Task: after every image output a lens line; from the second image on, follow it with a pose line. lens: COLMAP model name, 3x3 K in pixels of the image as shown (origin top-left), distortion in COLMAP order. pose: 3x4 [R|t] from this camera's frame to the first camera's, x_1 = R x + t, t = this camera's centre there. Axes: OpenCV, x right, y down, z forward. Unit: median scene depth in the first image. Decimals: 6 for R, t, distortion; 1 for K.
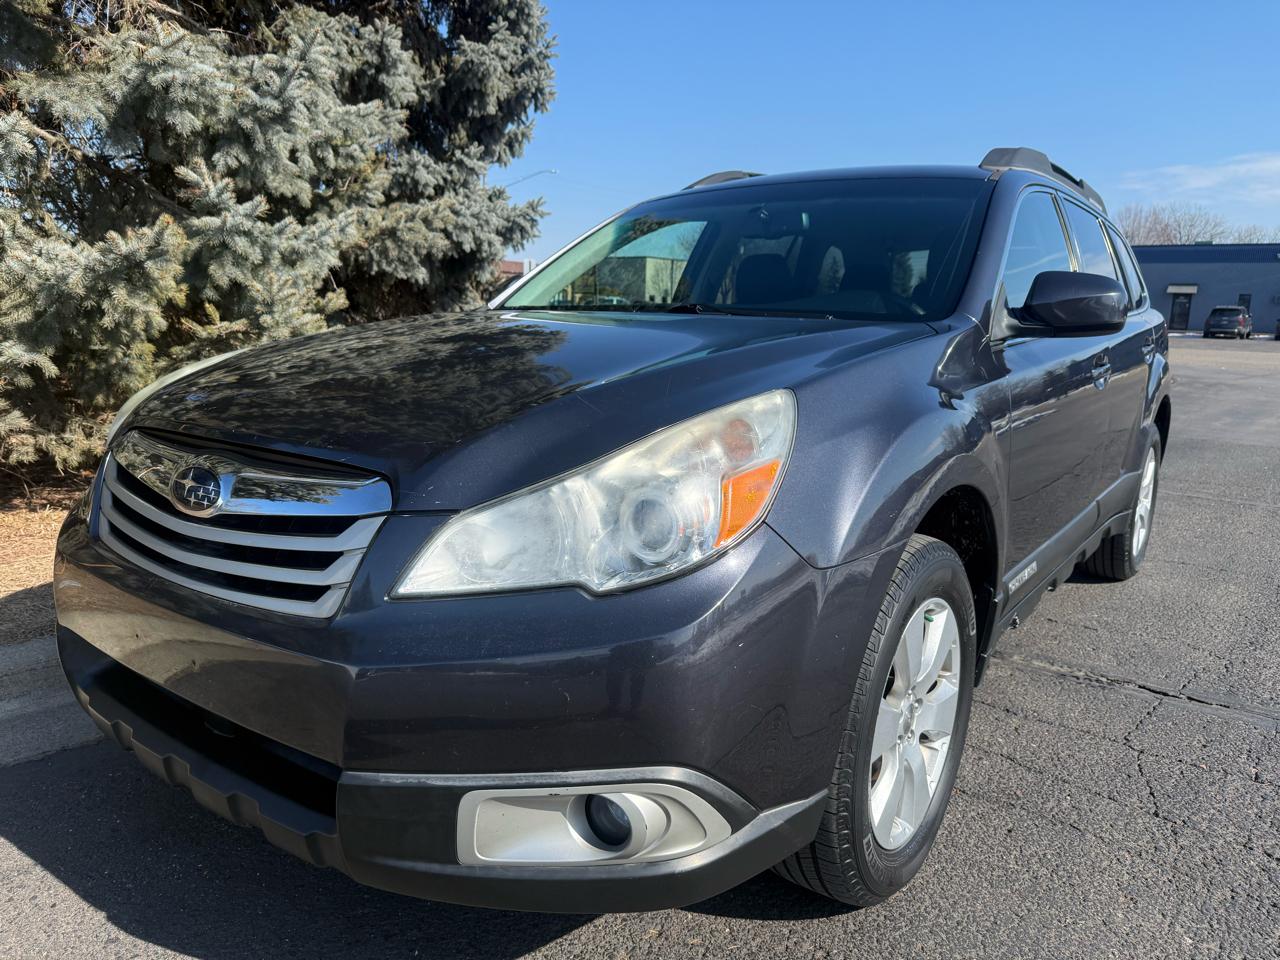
lens RADIAL K [[905.2, 0, 656.2], [0, 905.2, 542.7], [0, 0, 1]] dist [0.001465, -0.041477]
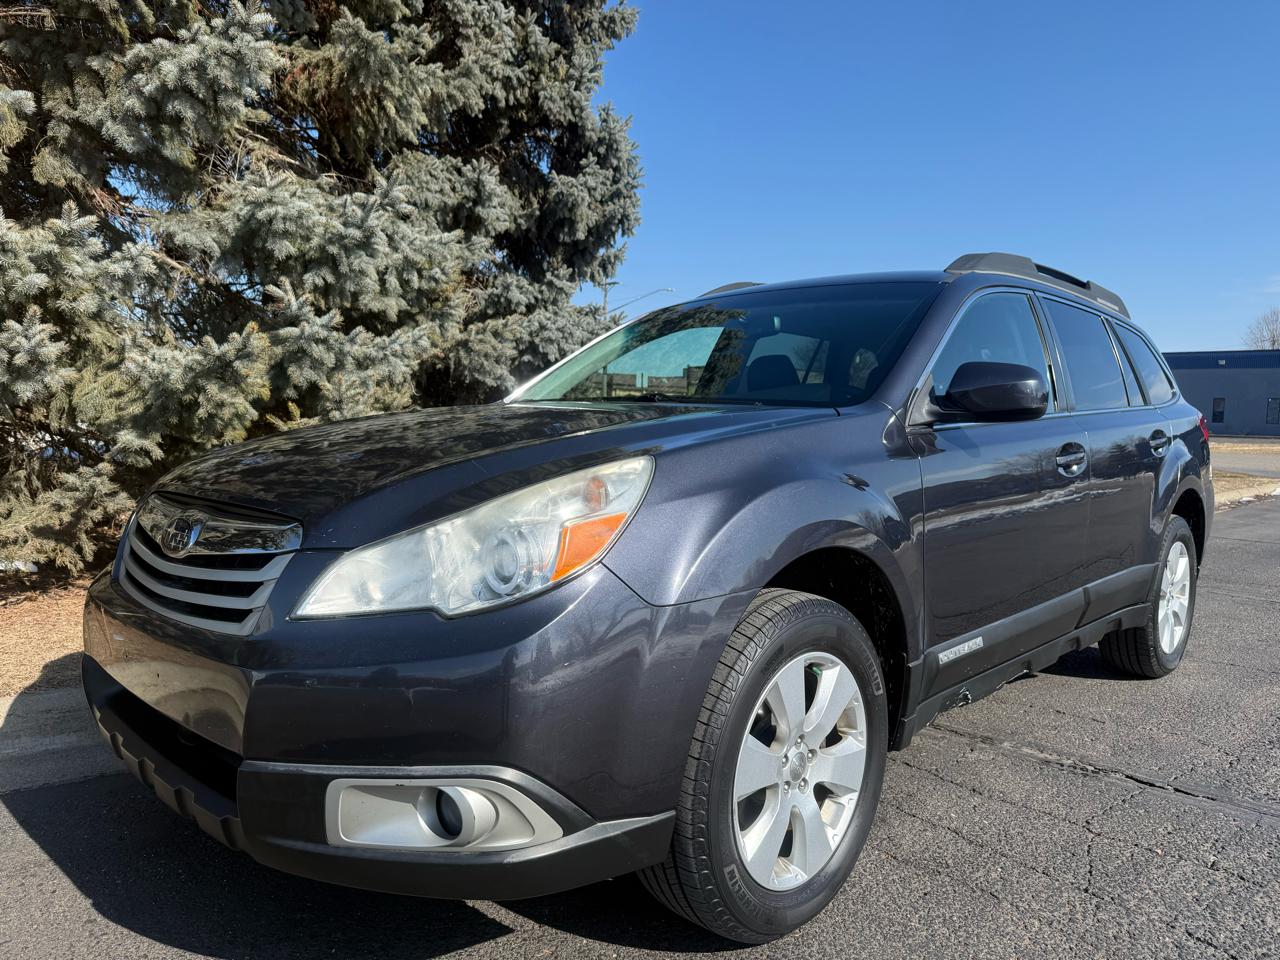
lens RADIAL K [[905.2, 0, 656.2], [0, 905.2, 542.7], [0, 0, 1]] dist [0.001465, -0.041477]
pose [[0.991531, 0.018973, -0.128479, 0.120274], [-0.033945, 0.992743, -0.115366, 0.030012], [0.125357, 0.118750, 0.984979, -0.051183]]
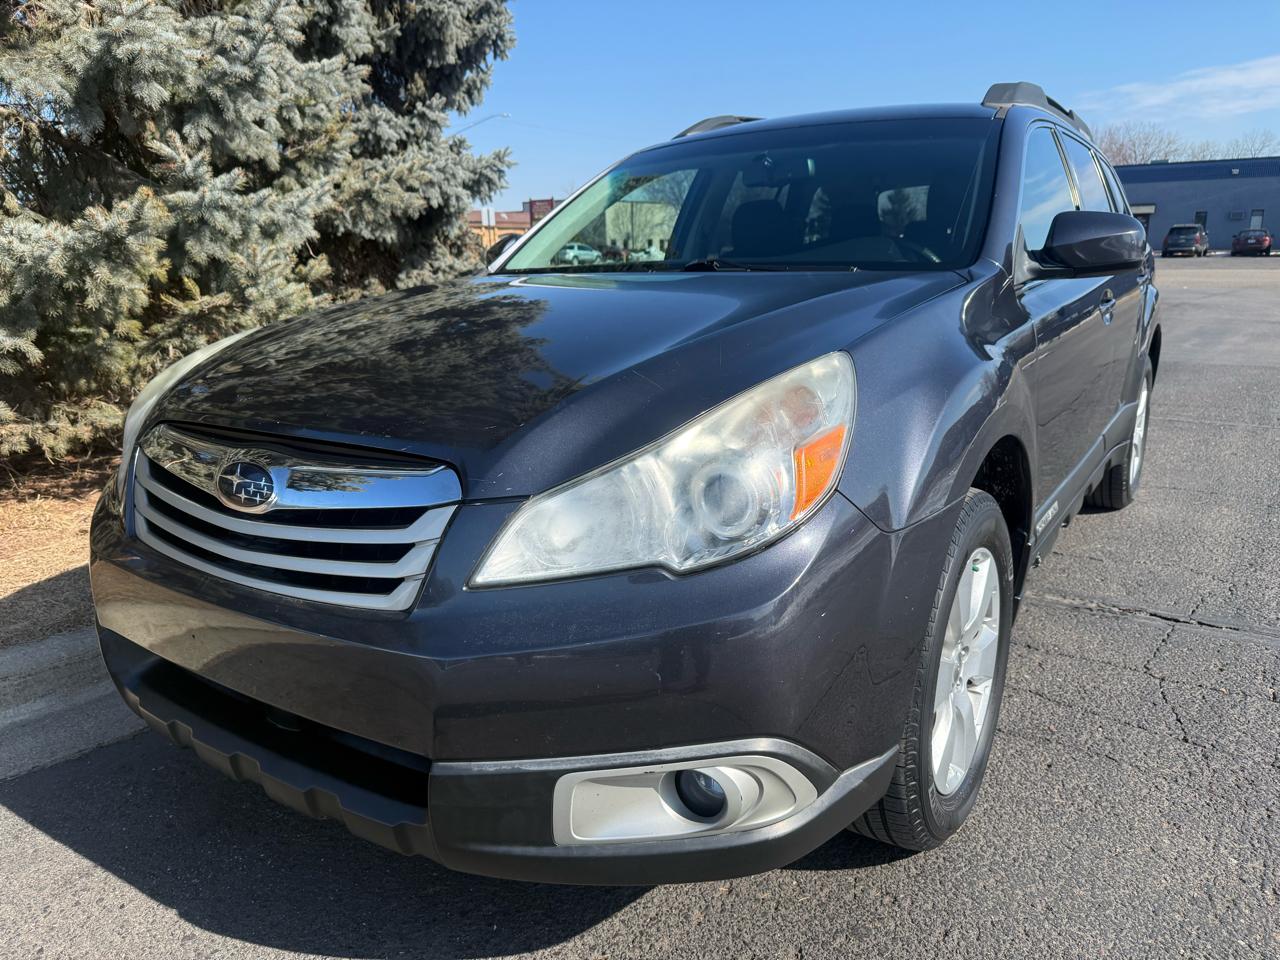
lens RADIAL K [[902.9, 0, 661.3], [0, 902.9, 536.6], [0, 0, 1]] dist [-0.002169, -0.047689]
pose [[0.997784, -0.058529, 0.031655, -0.038499], [0.056773, 0.996938, 0.053776, -0.012659], [-0.034706, -0.051860, 0.998051, 0.002131]]
